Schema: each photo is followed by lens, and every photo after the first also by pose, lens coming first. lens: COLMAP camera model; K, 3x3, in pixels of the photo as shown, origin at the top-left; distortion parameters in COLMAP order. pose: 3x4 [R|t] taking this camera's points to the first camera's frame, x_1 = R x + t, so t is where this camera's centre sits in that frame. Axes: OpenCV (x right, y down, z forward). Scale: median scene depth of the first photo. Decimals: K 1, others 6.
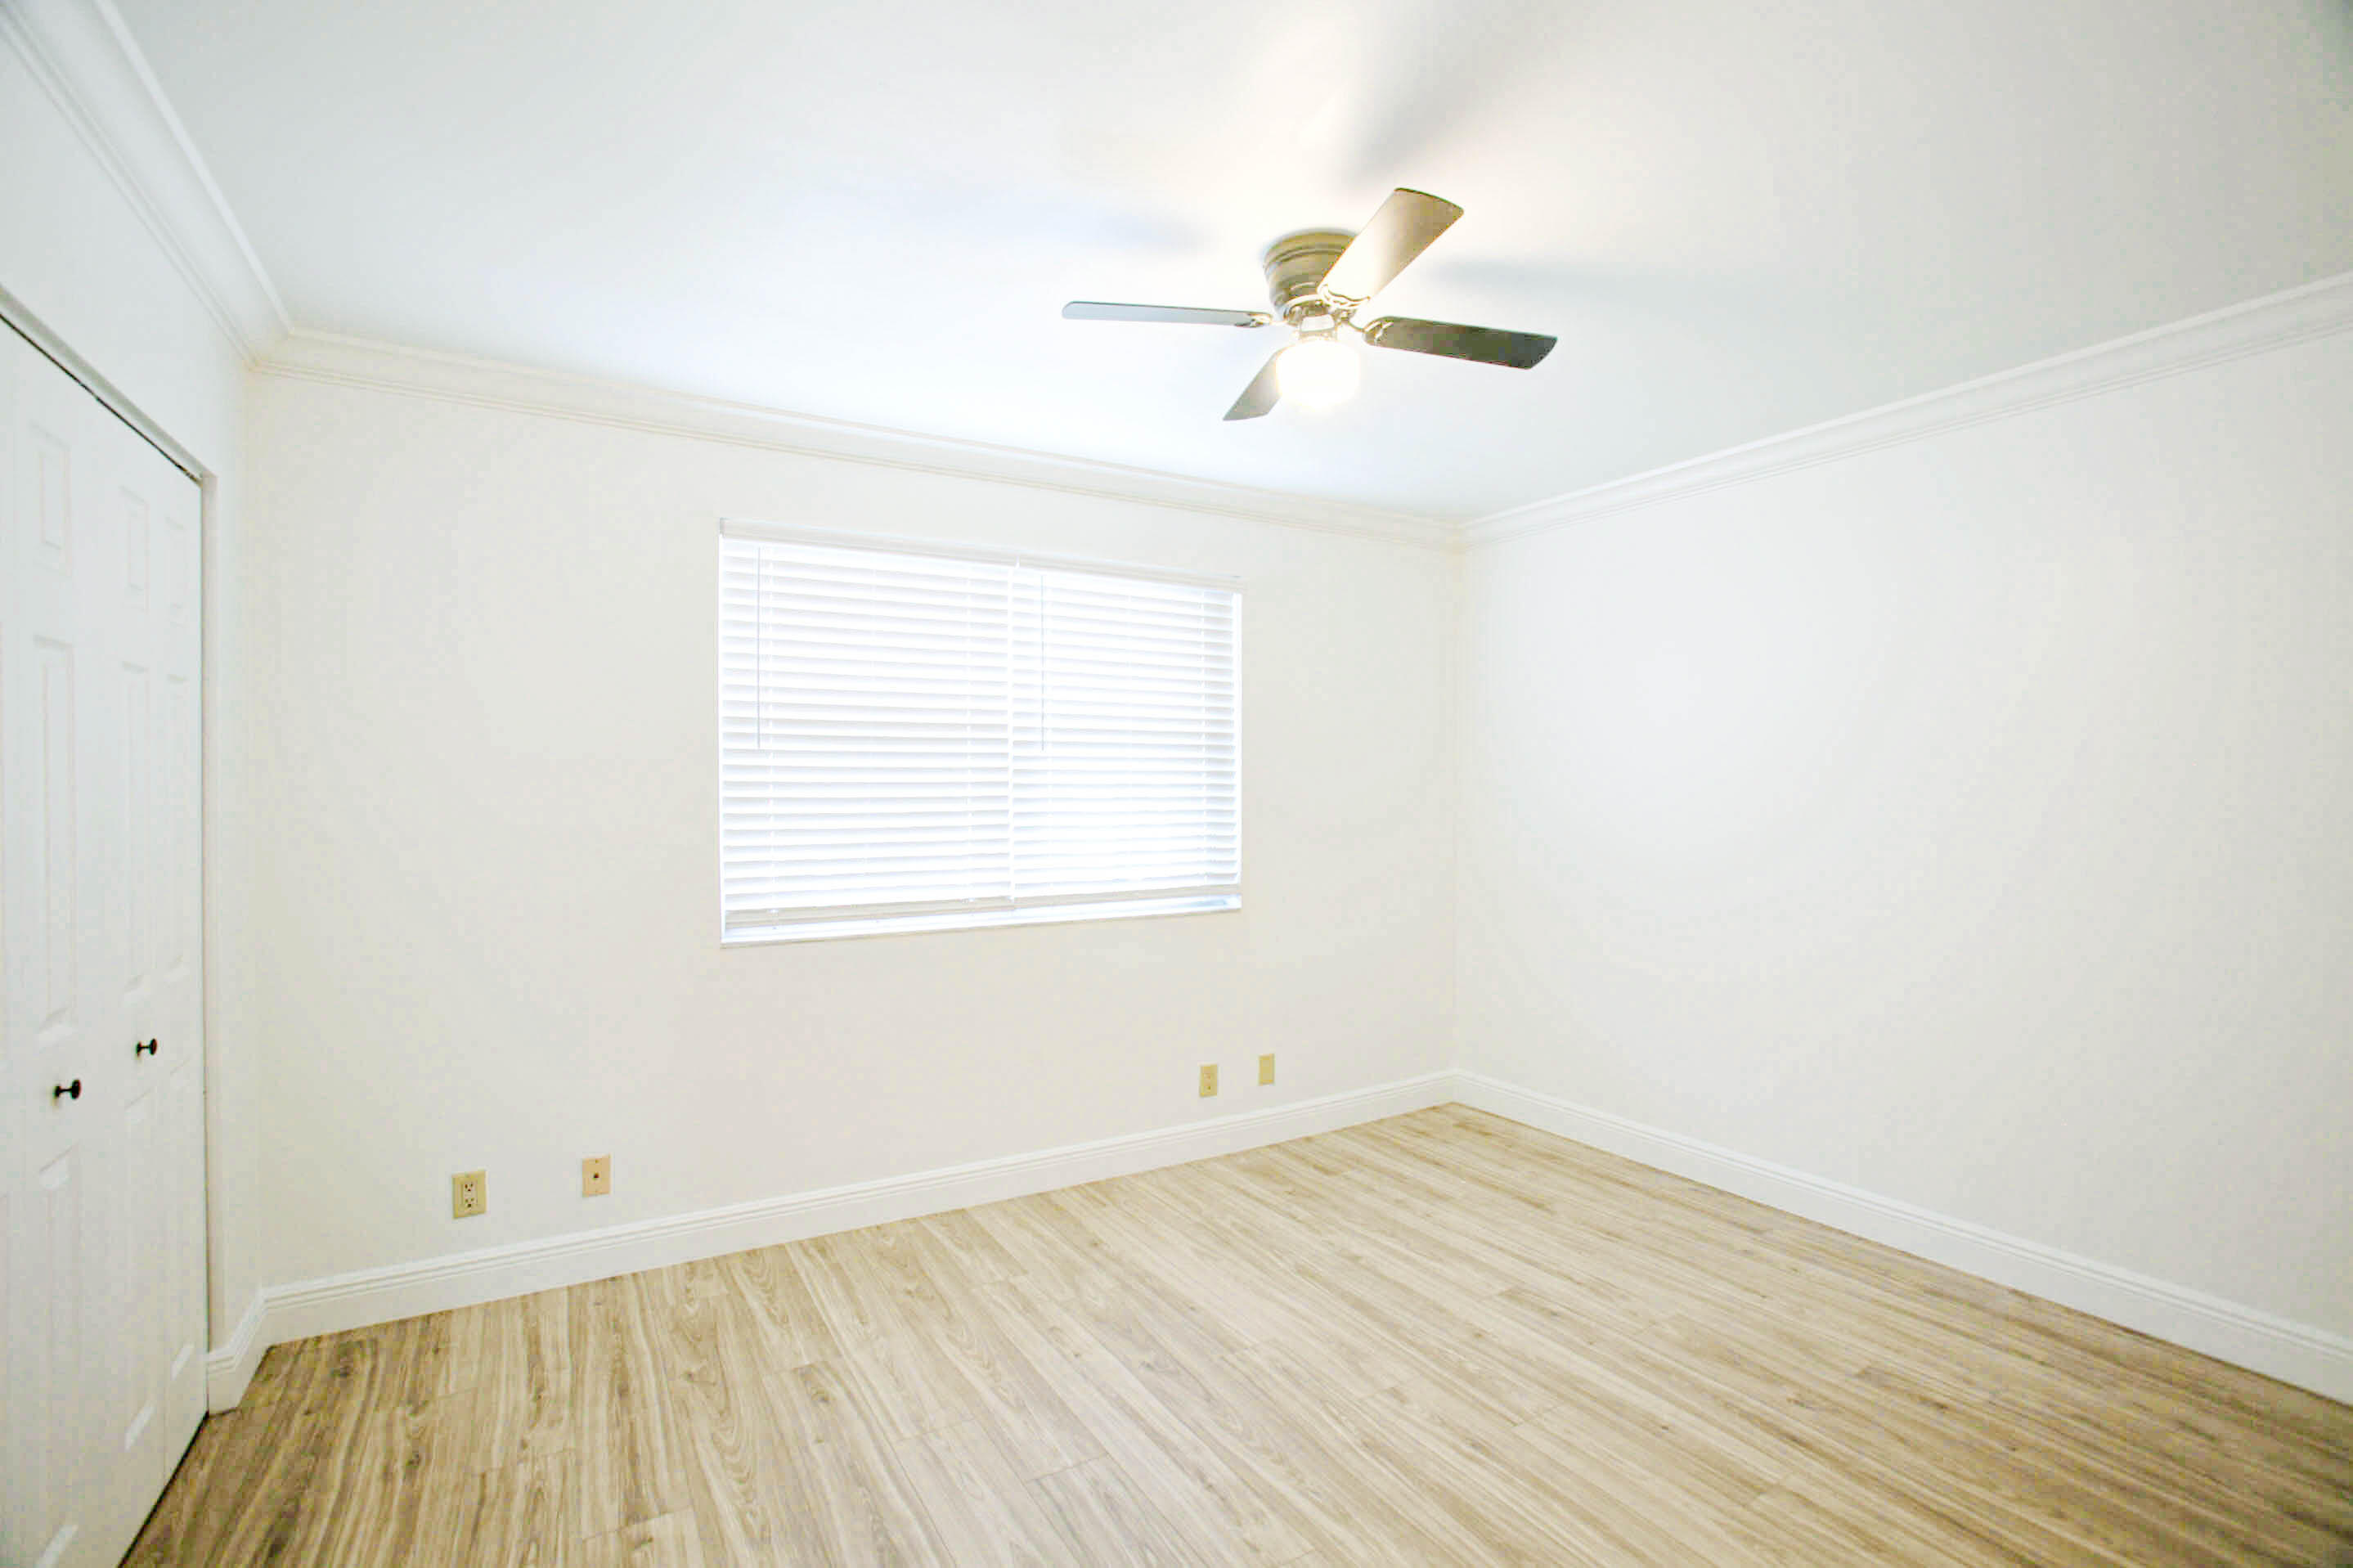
lens RADIAL K [[1100.9, 0, 1176.5], [0, 1100.9, 784.0], [0, 0, 1]] dist [-0.001180, -0.000129]
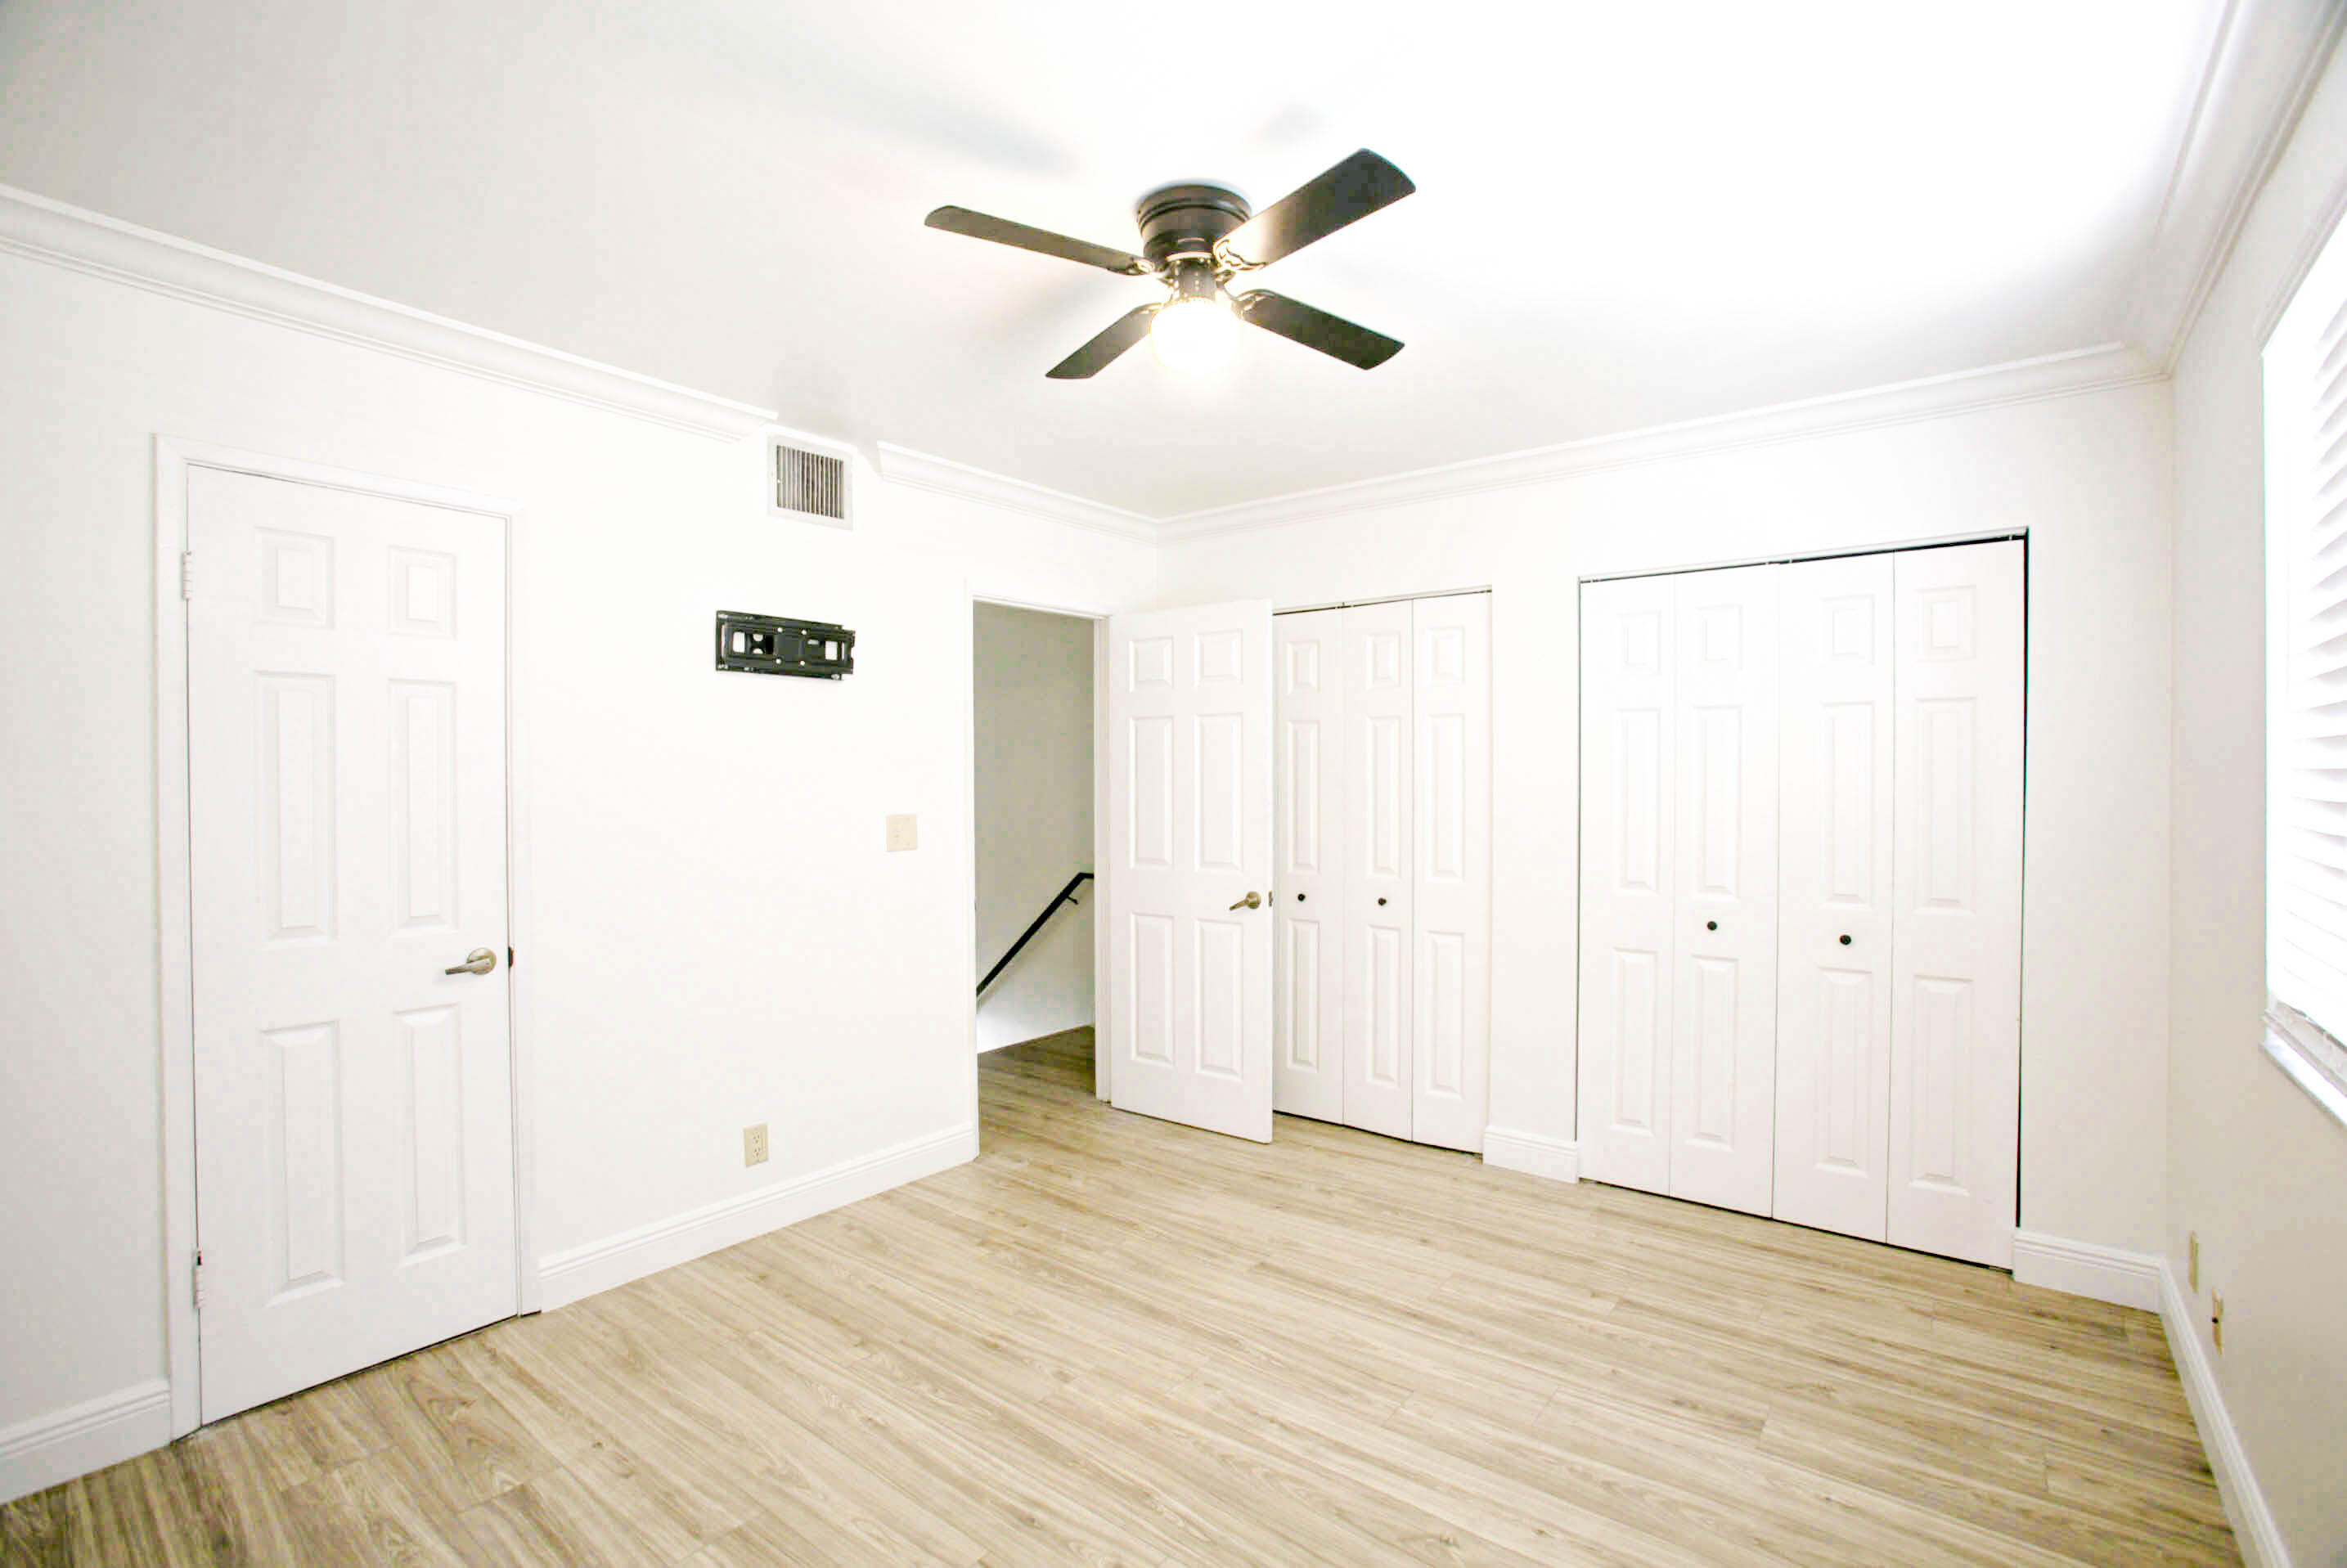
lens RADIAL K [[1097.9, 0, 1173.5], [0, 1097.9, 784.0], [0, 0, 1]] dist [-0.001180, -0.000129]
pose [[-0.936561, 0.000322, -0.350504, 0.470866], [-0.001689, 0.999984, 0.005433, 0.003659], [0.350501, 0.005680, -0.936545, 1.857855]]
